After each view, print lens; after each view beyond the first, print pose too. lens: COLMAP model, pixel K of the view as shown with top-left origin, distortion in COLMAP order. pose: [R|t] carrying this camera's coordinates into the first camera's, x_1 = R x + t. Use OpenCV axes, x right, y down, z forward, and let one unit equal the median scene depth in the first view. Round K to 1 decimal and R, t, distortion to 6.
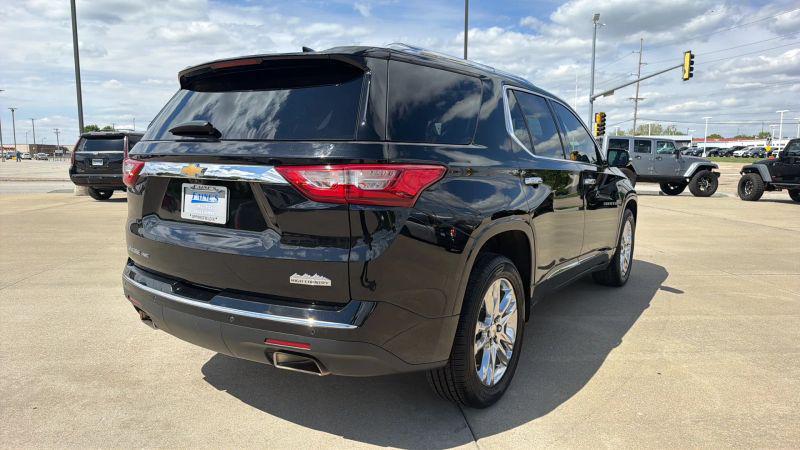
lens RADIAL K [[542.6, 0, 389.3], [0, 542.6, 225.1], [0, 0, 1]] dist [0.034016, -0.039949]
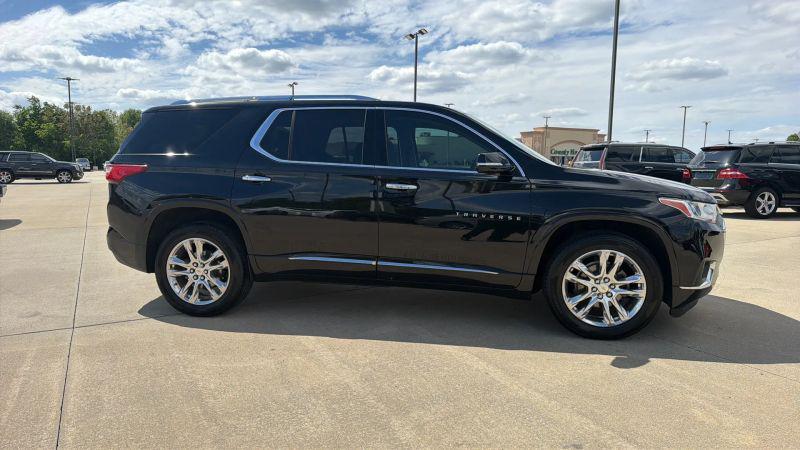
lens RADIAL K [[543.2, 0, 389.6], [0, 543.2, 233.1], [0, 0, 1]] dist [0.034921, -0.043698]
pose [[0.393605, 0.110745, -0.912585, 1.183386], [-0.115682, 0.990792, 0.070341, -0.057718], [0.911972, 0.077883, 0.402792, 0.552657]]
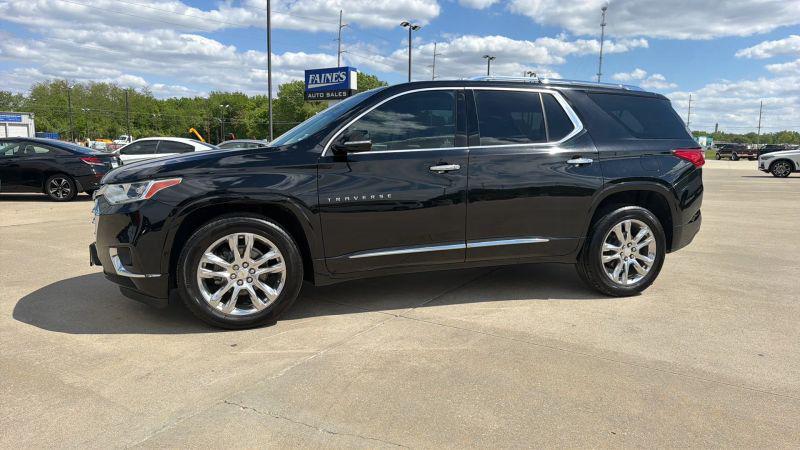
lens RADIAL K [[543.2, 0, 401.4], [0, 543.2, 236.9], [0, 0, 1]] dist [0.034921, -0.043698]
pose [[-0.806633, -0.108355, 0.581036, -0.491900], [0.057609, 0.963958, 0.259742, -0.237294], [-0.588239, 0.242990, -0.771318, 1.951912]]
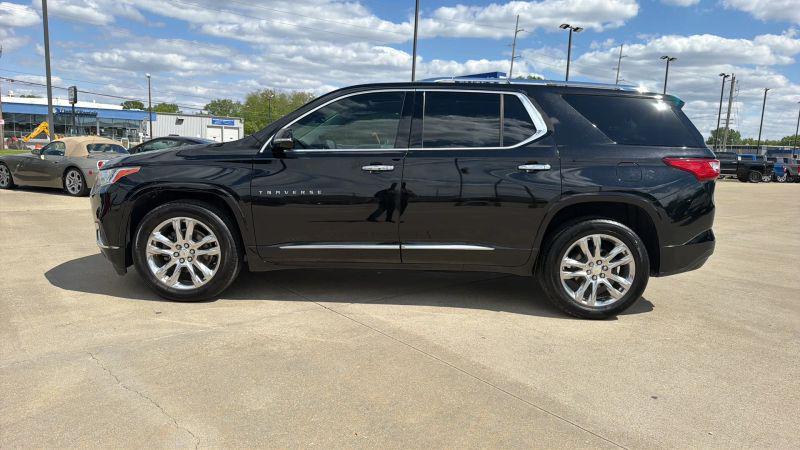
lens RADIAL K [[543.2, 0, 395.2], [0, 543.2, 239.1], [0, 0, 1]] dist [0.034921, -0.043698]
pose [[-0.569400, -0.157542, 0.806824, -0.791388], [0.061071, 0.970646, 0.232630, -0.204268], [-0.819789, 0.181733, -0.543064, 1.680390]]
